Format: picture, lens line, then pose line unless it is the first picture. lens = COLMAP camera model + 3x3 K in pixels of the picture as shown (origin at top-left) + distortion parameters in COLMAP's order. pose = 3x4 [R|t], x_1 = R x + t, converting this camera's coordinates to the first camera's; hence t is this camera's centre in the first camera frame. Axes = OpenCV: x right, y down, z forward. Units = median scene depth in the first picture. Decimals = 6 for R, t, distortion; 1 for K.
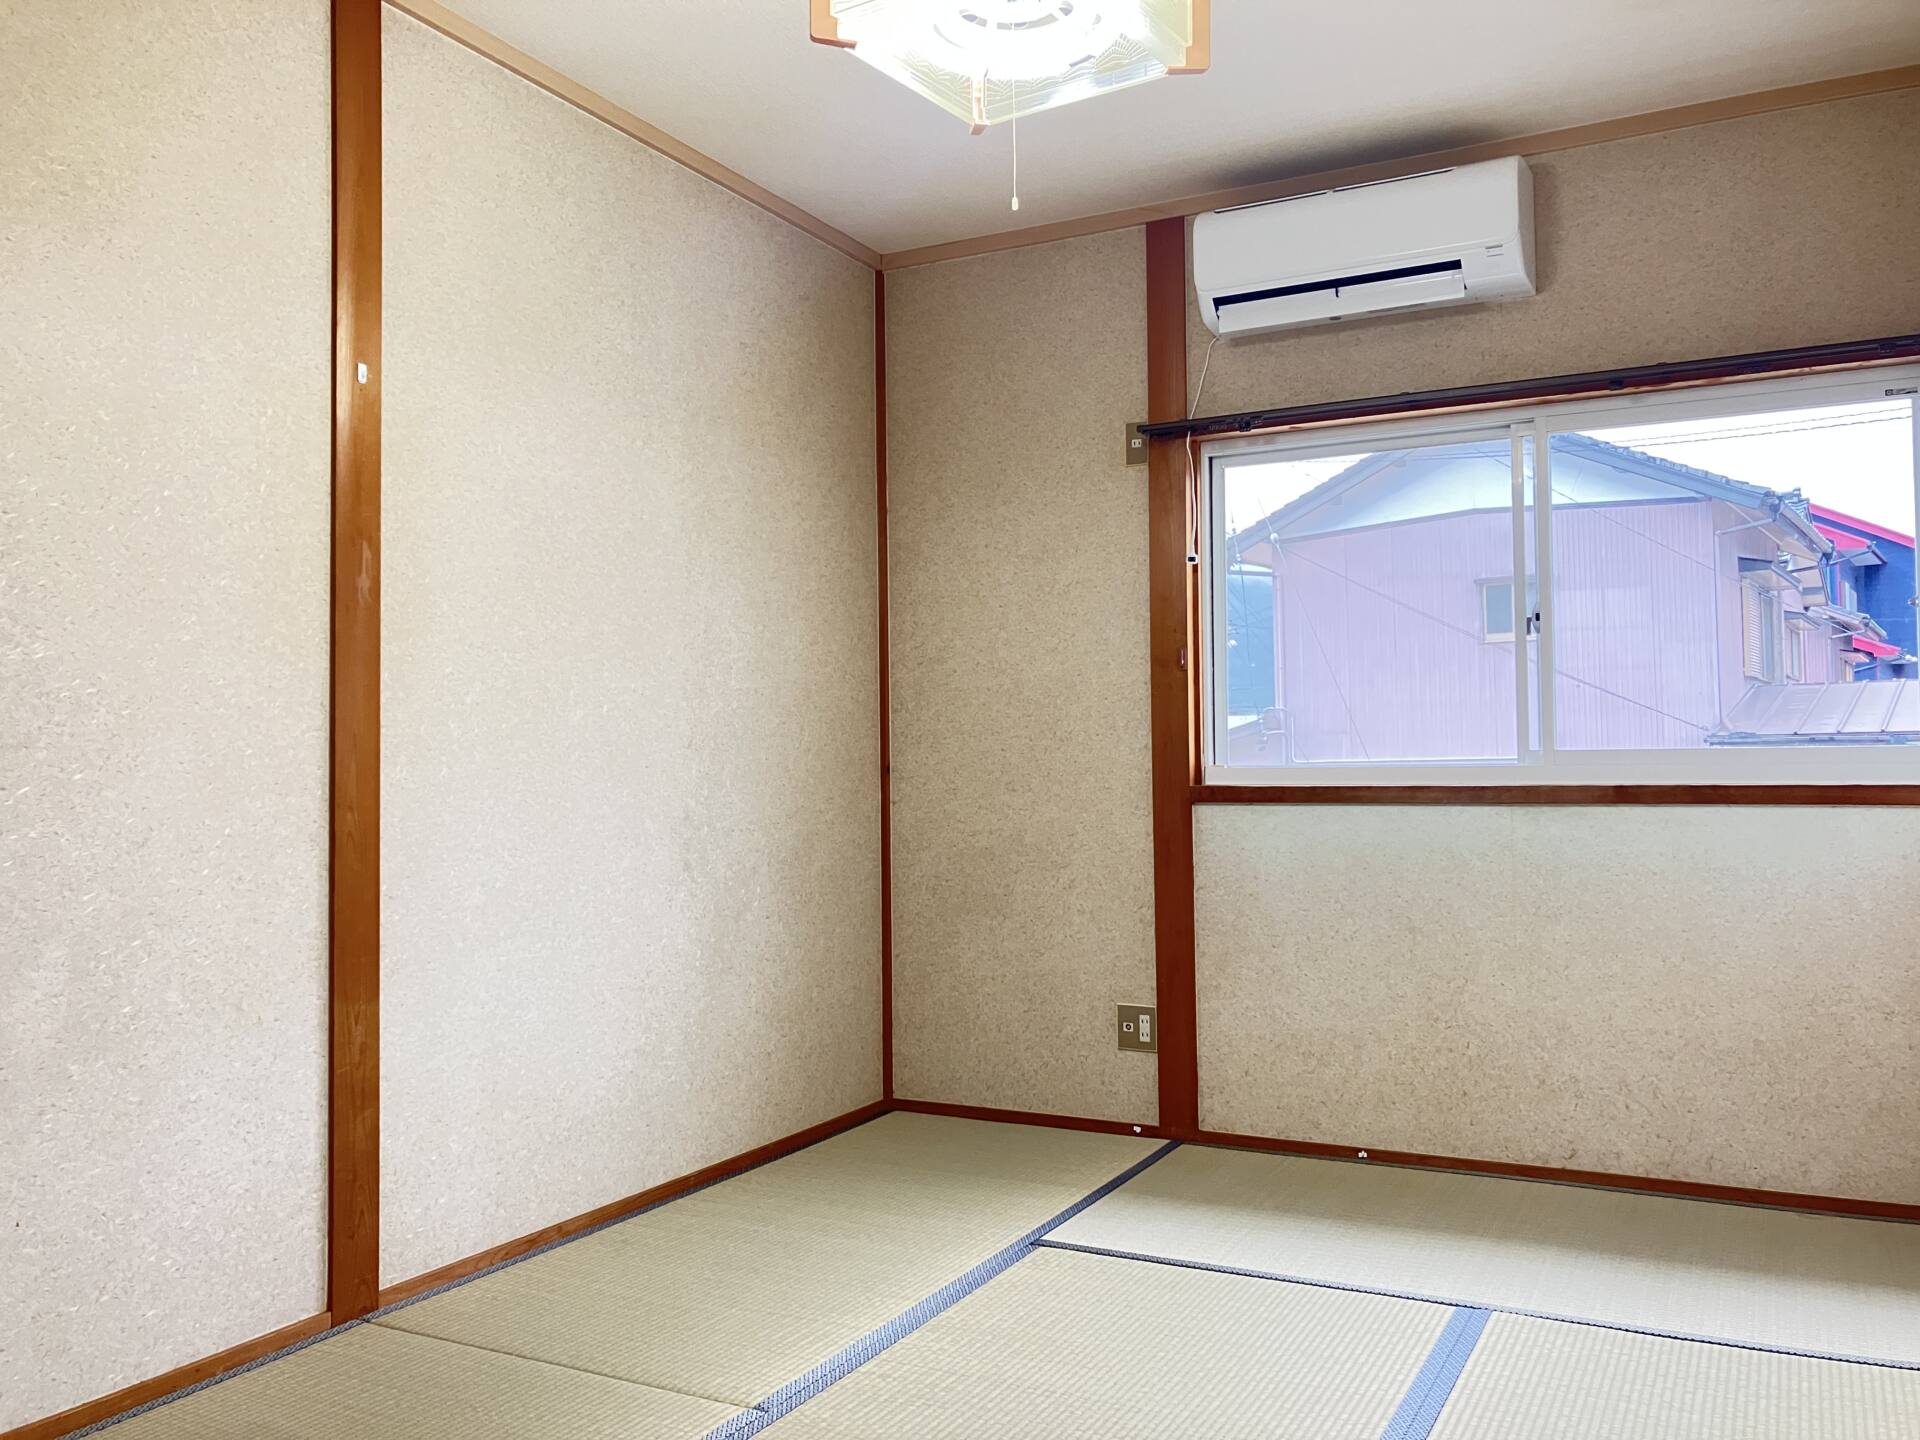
lens RADIAL K [[1571.0, 0, 952.7], [0, 1571.0, 719.9], [0, 0, 1]] dist [0.033554, -0.096137]
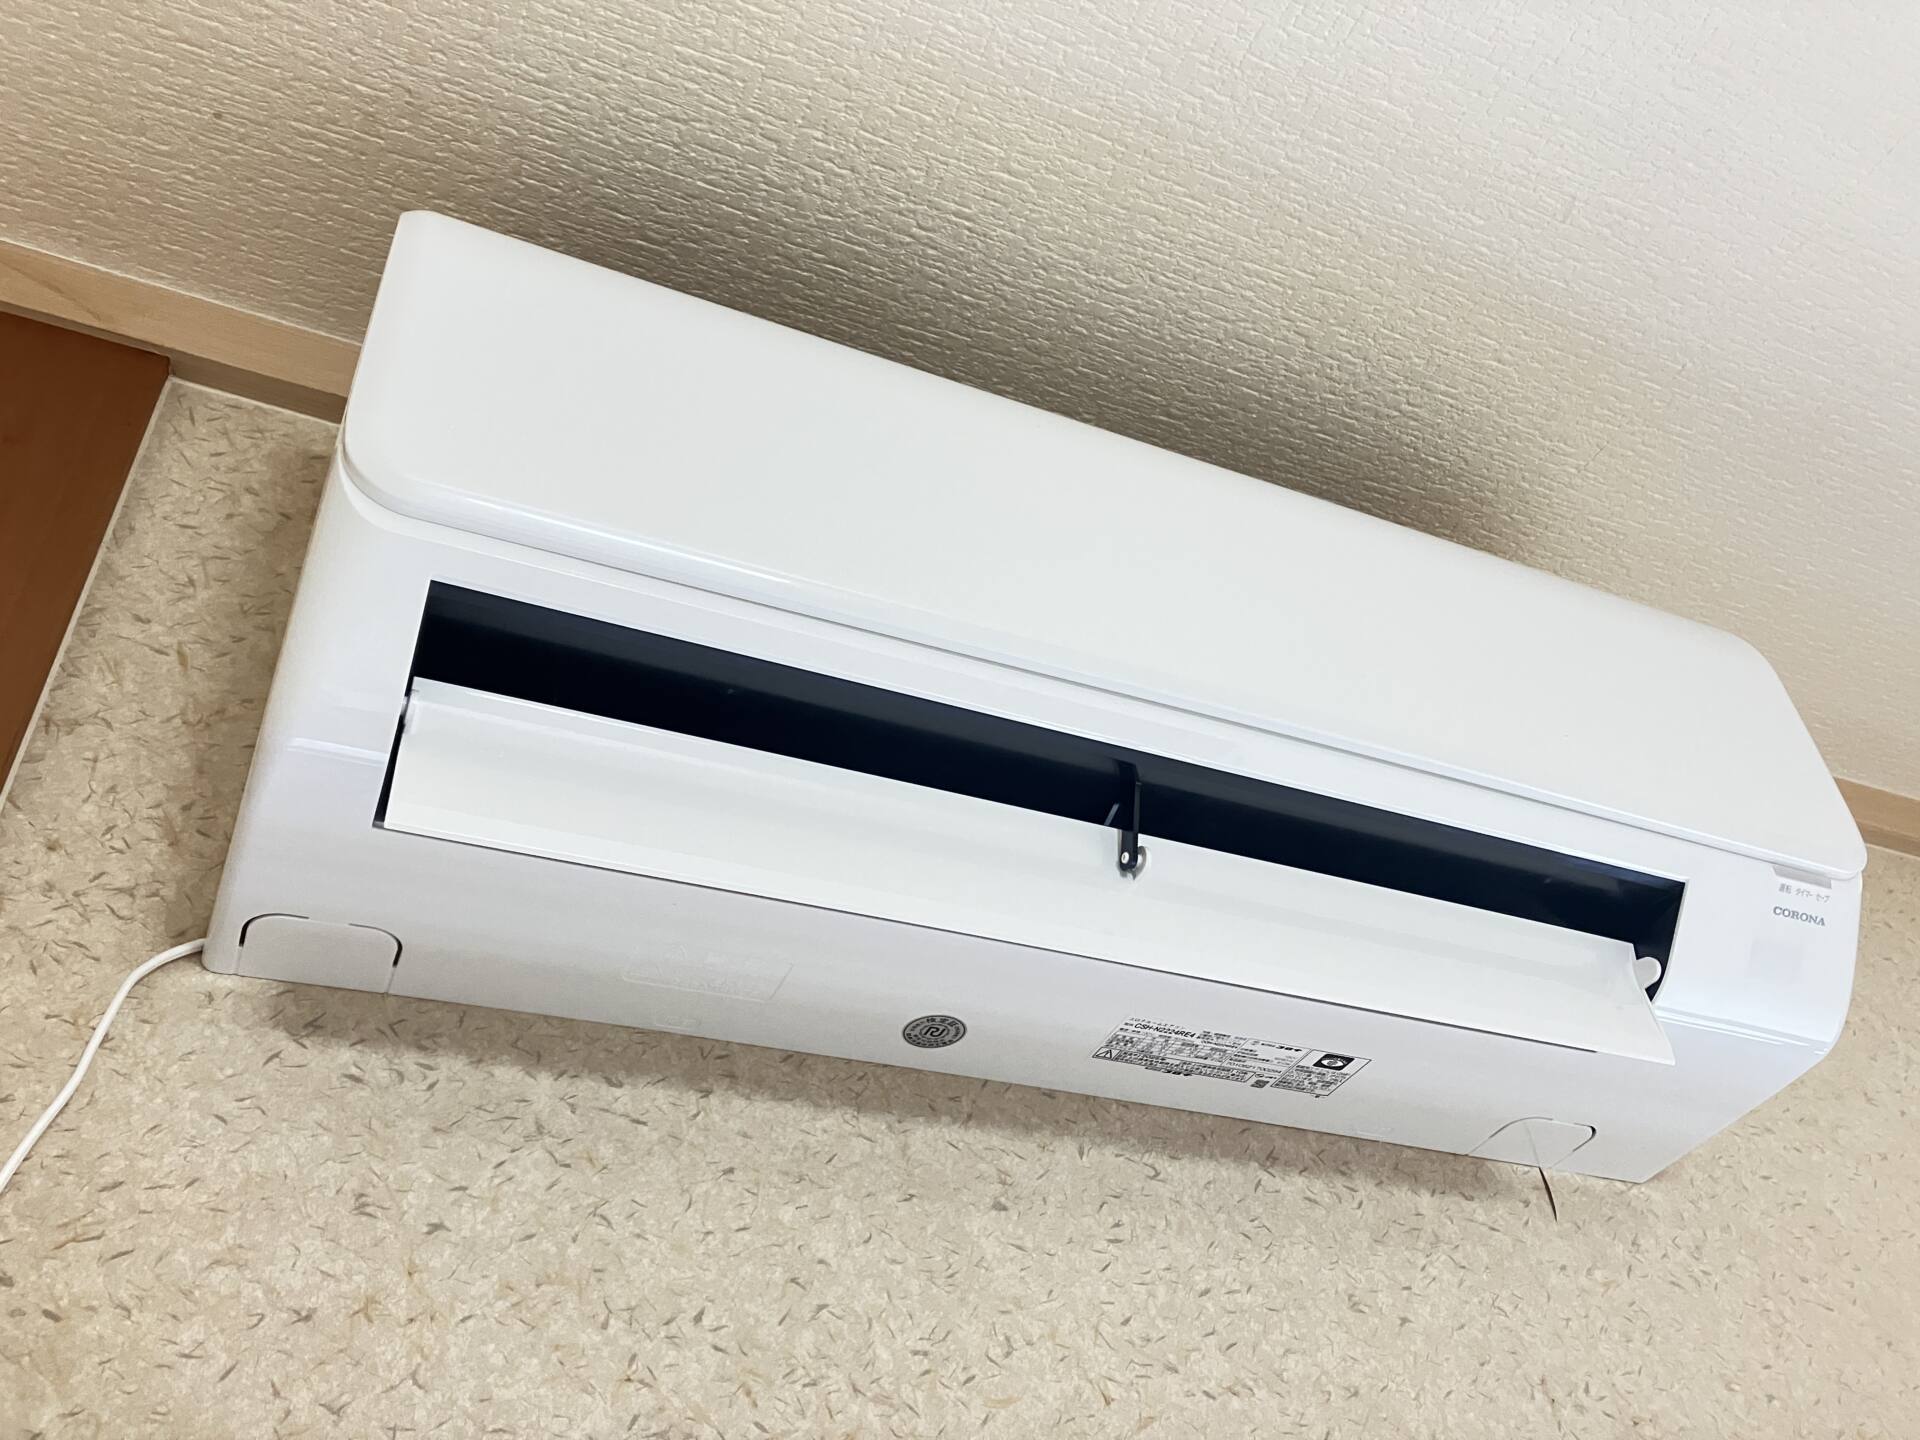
lens RADIAL K [[1571.0, 0, 960.1], [0, 1571.0, 722.1], [0, 0, 1]] dist [0.033554, -0.096137]
pose [[0.604038, 0.475628, 0.639465, 0.106975], [0.023430, 0.791440, -0.610797, -0.169770], [-0.796611, 0.383927, 0.466916, 0.895148]]
